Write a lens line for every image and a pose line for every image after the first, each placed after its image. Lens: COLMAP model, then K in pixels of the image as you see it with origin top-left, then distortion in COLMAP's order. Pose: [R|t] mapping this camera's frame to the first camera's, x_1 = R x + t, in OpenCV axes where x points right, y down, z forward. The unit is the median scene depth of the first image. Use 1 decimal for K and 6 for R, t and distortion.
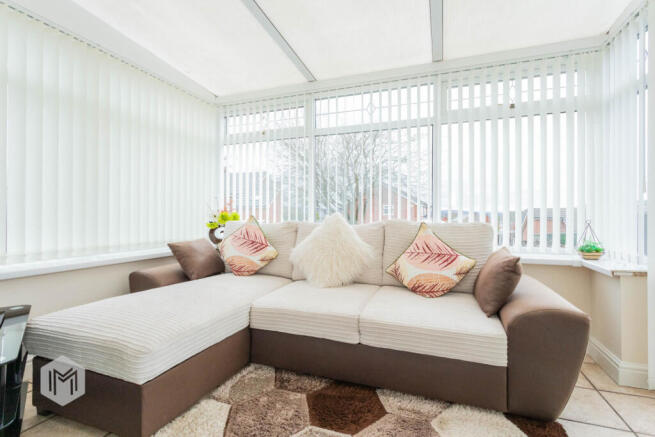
lens RADIAL K [[306.8, 0, 332.5], [0, 306.8, 216.9], [0, 0, 1]] dist [0.006242, 0.001536]
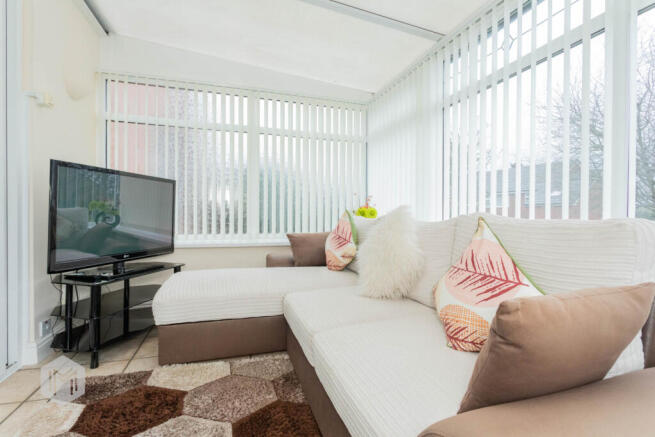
lens RADIAL K [[306.8, 0, 328.6], [0, 306.8, 218.8], [0, 0, 1]] dist [0.006242, 0.001536]
pose [[0.614295, 0.008990, -0.789025, 0.530992], [-0.005551, 0.999960, 0.007071, 0.016373], [0.789057, 0.000037, 0.614320, 0.394715]]
